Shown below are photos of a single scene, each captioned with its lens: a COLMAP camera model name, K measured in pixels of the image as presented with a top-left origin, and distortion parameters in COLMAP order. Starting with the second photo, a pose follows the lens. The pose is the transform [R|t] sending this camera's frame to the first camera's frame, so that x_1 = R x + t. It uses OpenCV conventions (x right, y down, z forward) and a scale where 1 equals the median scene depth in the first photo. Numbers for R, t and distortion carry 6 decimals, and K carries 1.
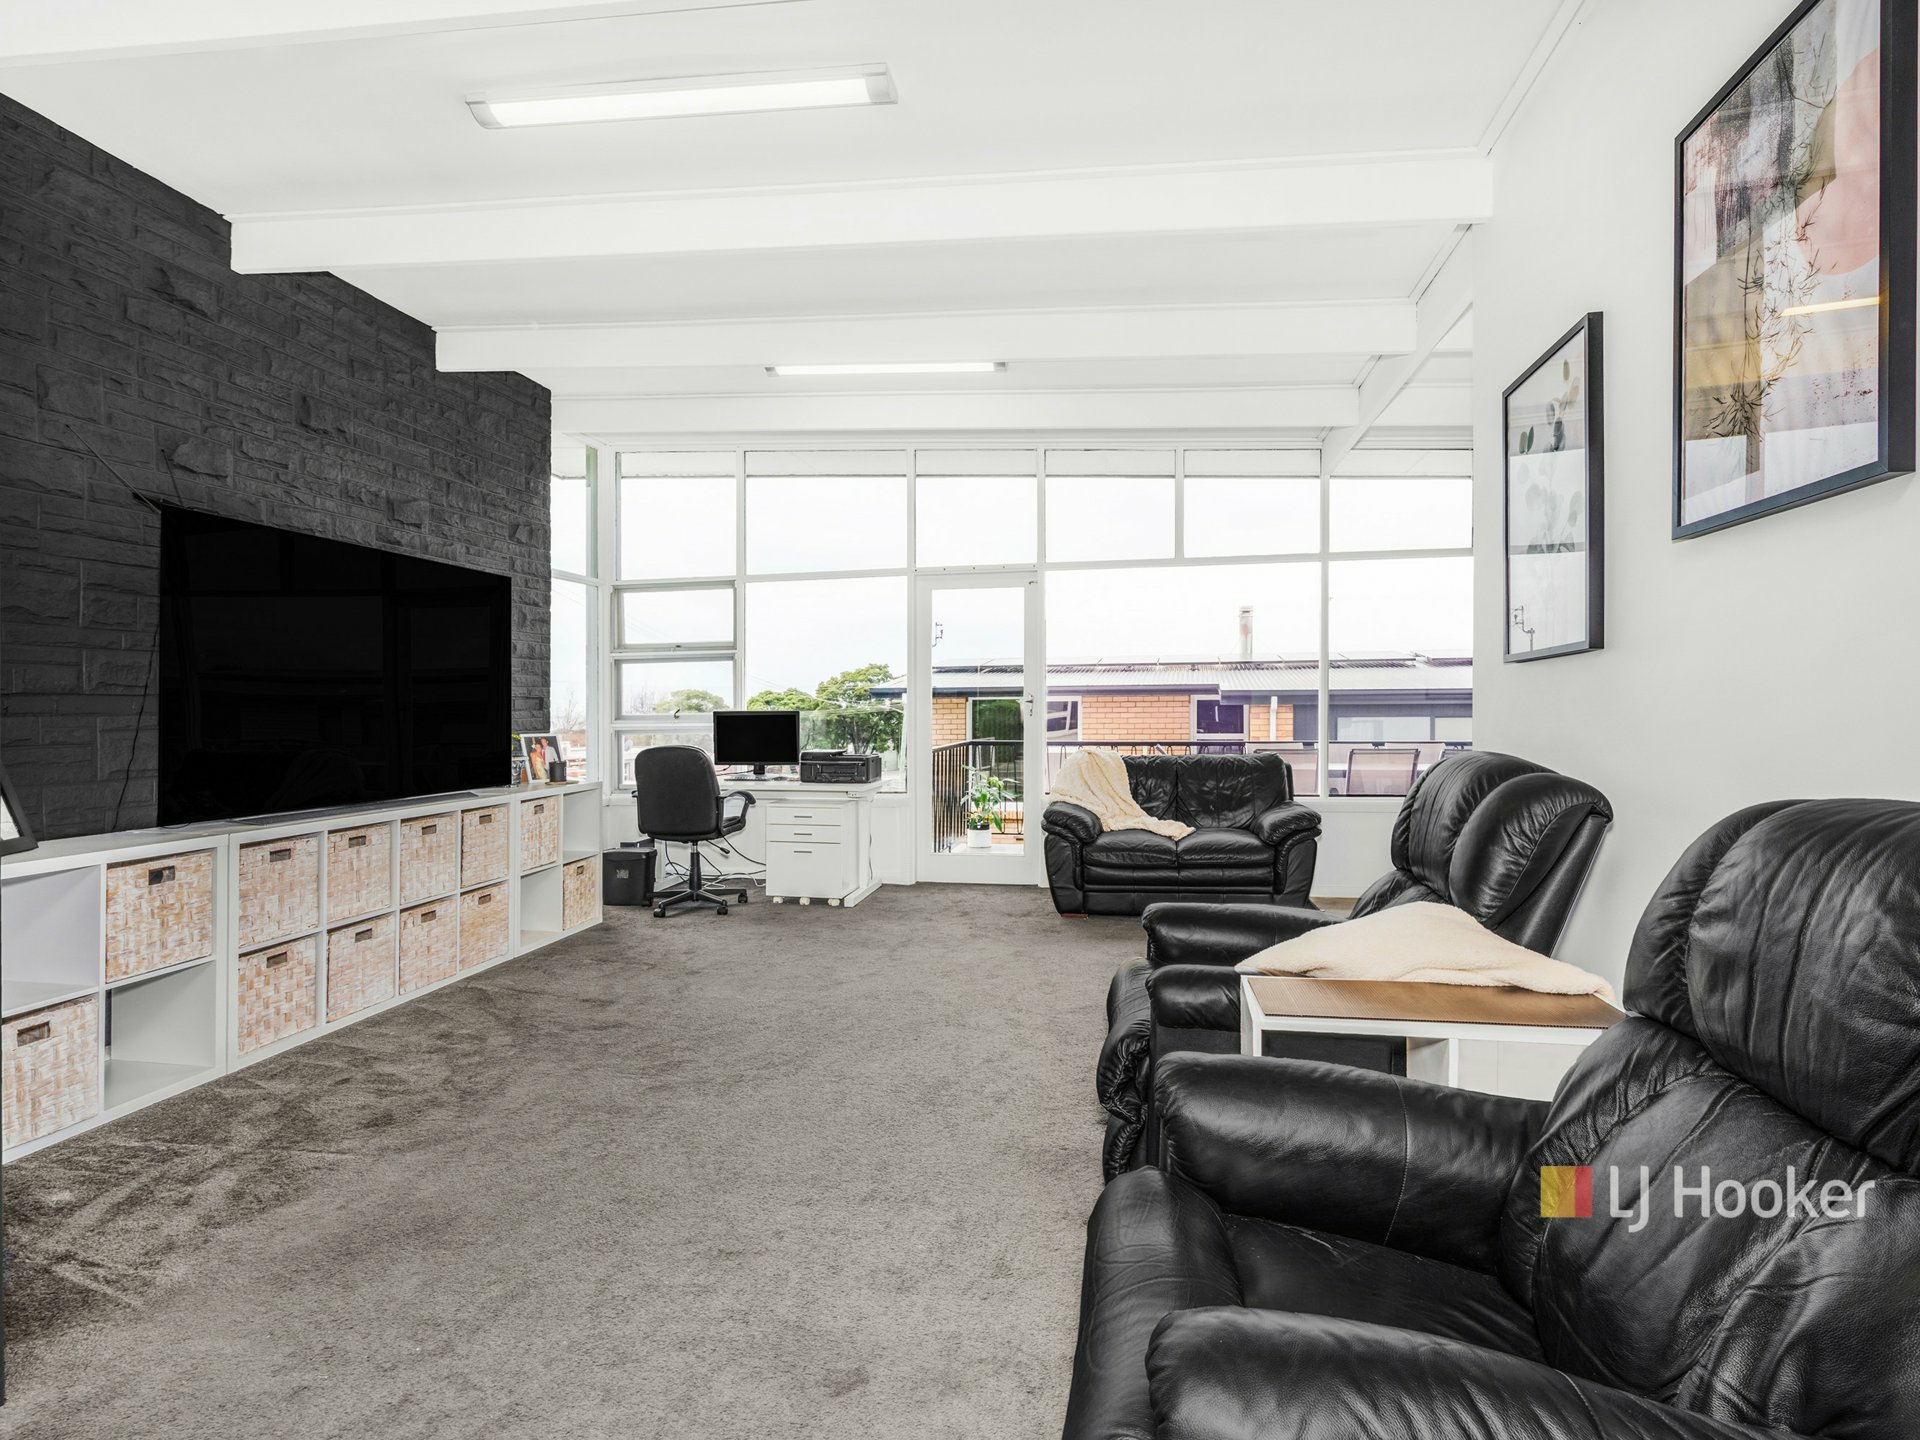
lens RADIAL K [[1007.1, 0, 945.5], [0, 1007.1, 718.8], [0, 0, 1]] dist [0.000811, 0.000920]
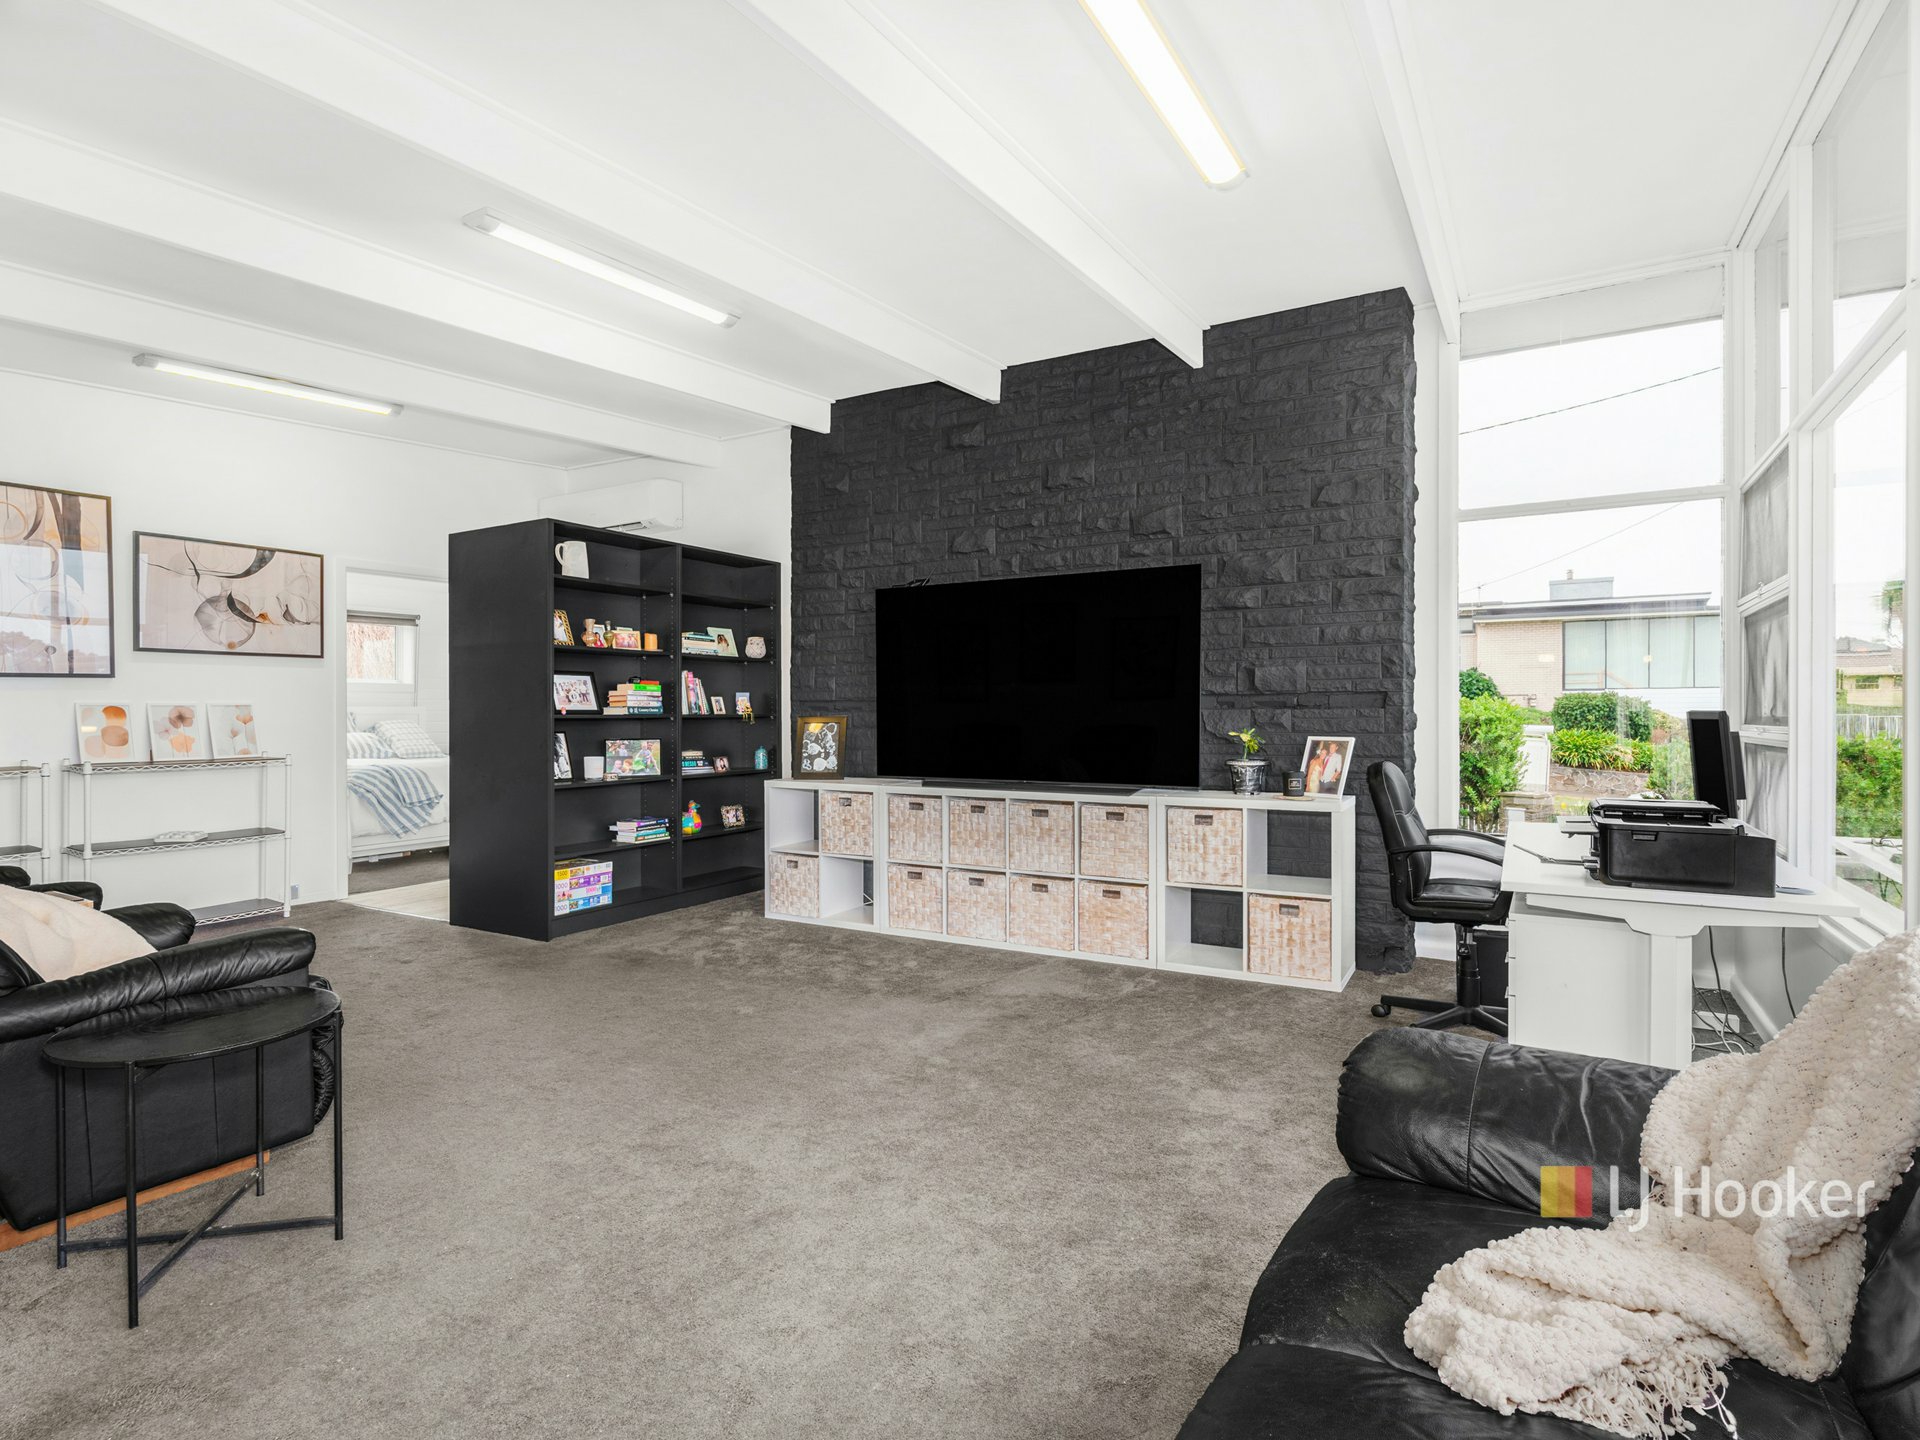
lens RADIAL K [[1007.1, 0, 945.5], [0, 1007.1, 718.8], [0, 0, 1]] dist [0.000811, 0.000920]
pose [[-0.346747, 0.012104, -0.937881, 0.601937], [-0.002943, 0.999898, 0.013992, -0.013296], [0.937954, 0.007612, -0.346676, 1.290219]]
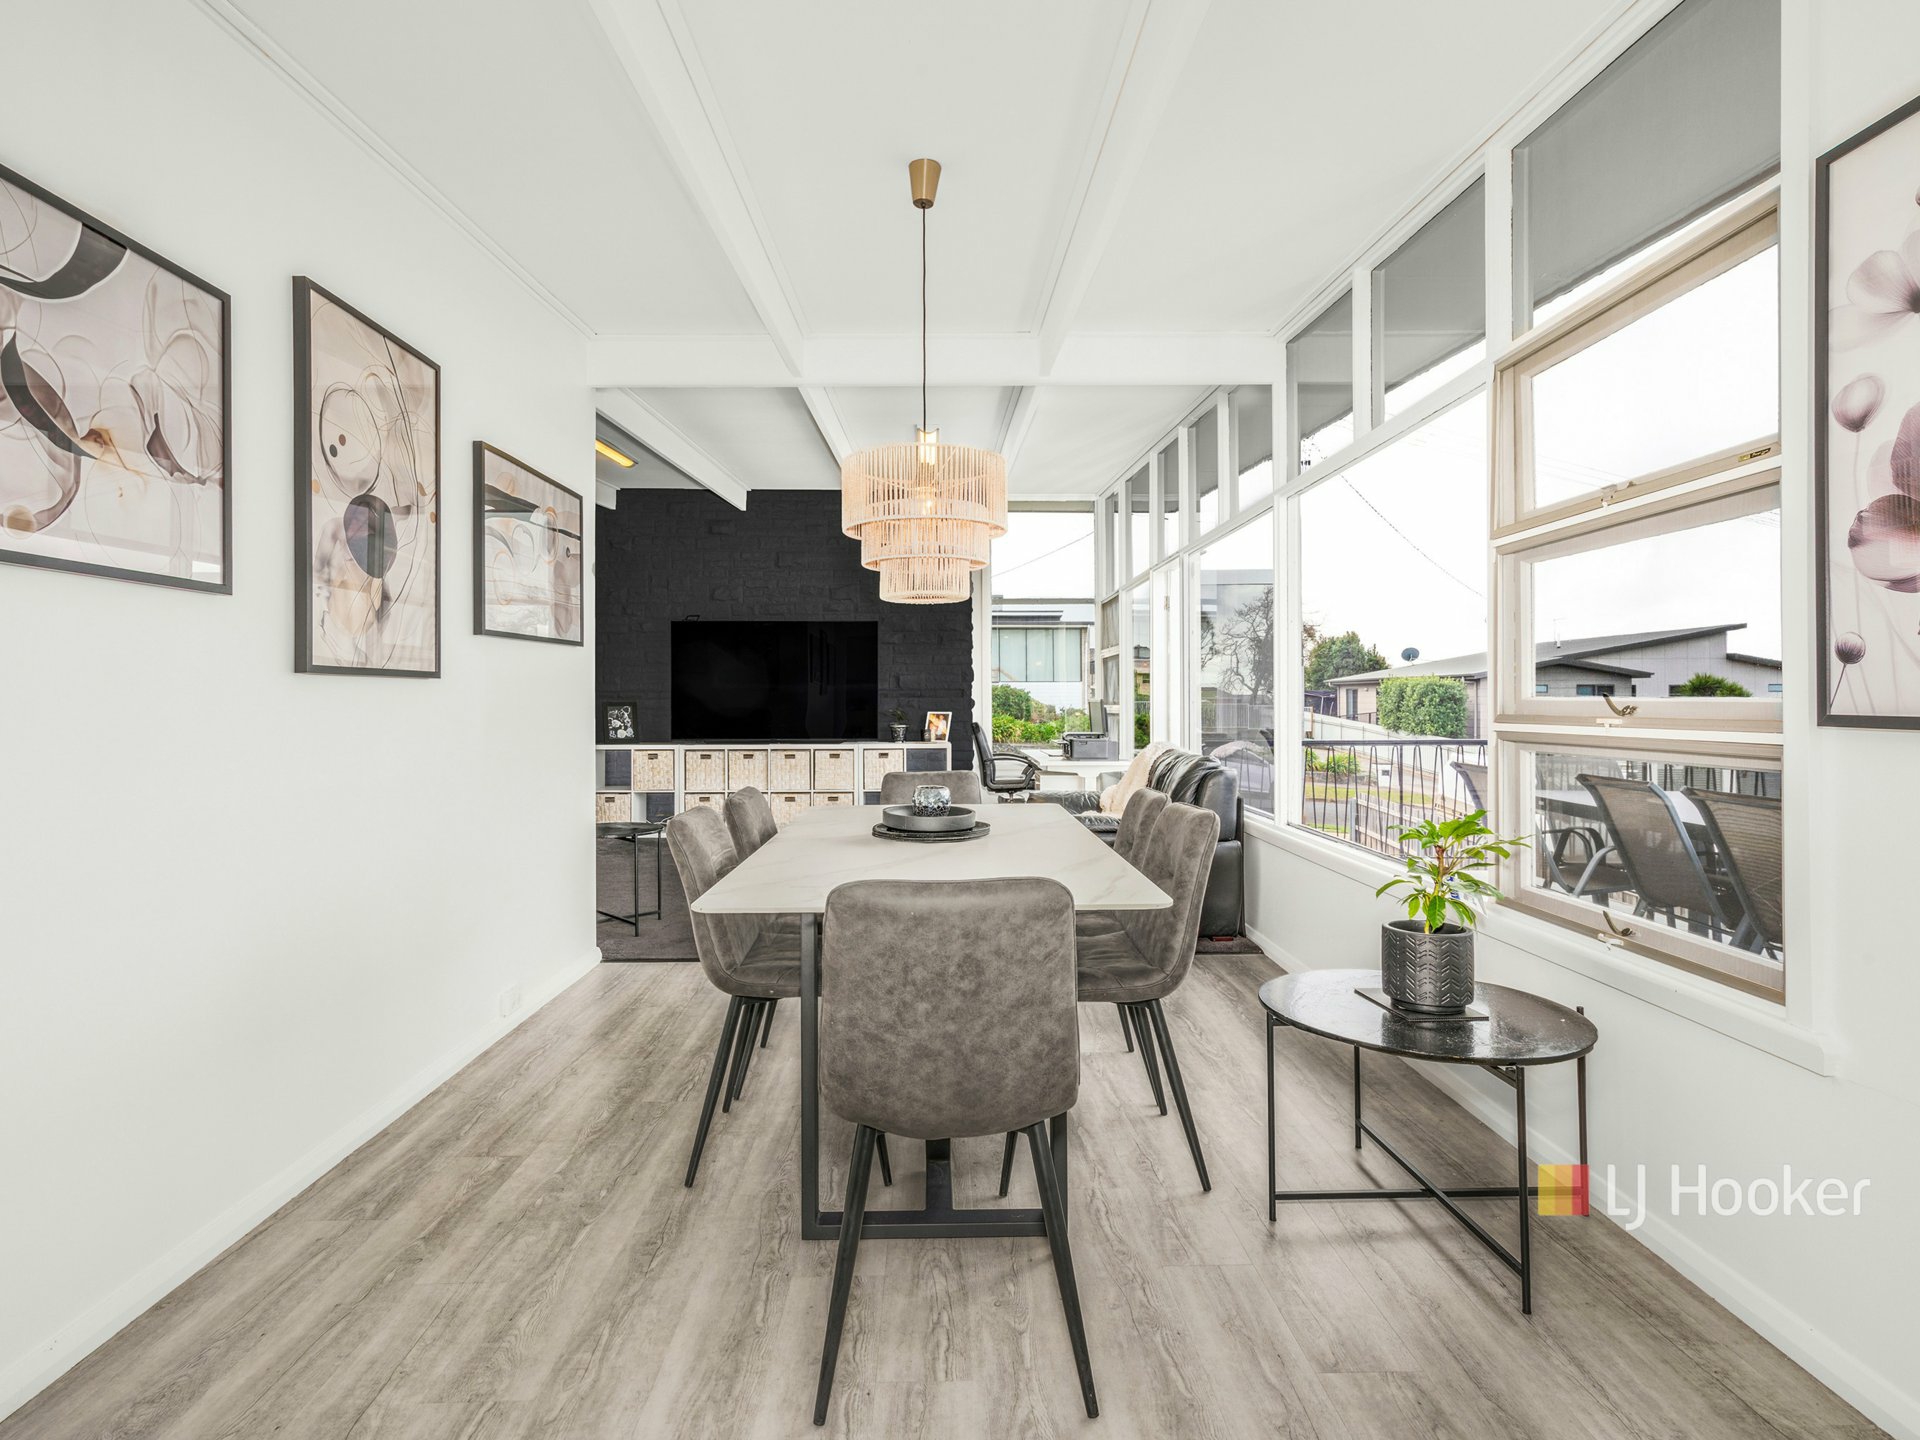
lens RADIAL K [[1007.1, 0, 945.5], [0, 1007.1, 718.8], [0, 0, 1]] dist [0.000811, 0.000920]
pose [[0.183352, 0.025376, -0.982720, 1.524255], [-0.007067, 0.999675, 0.024495, -0.017610], [0.983022, 0.002454, 0.183472, 0.931452]]
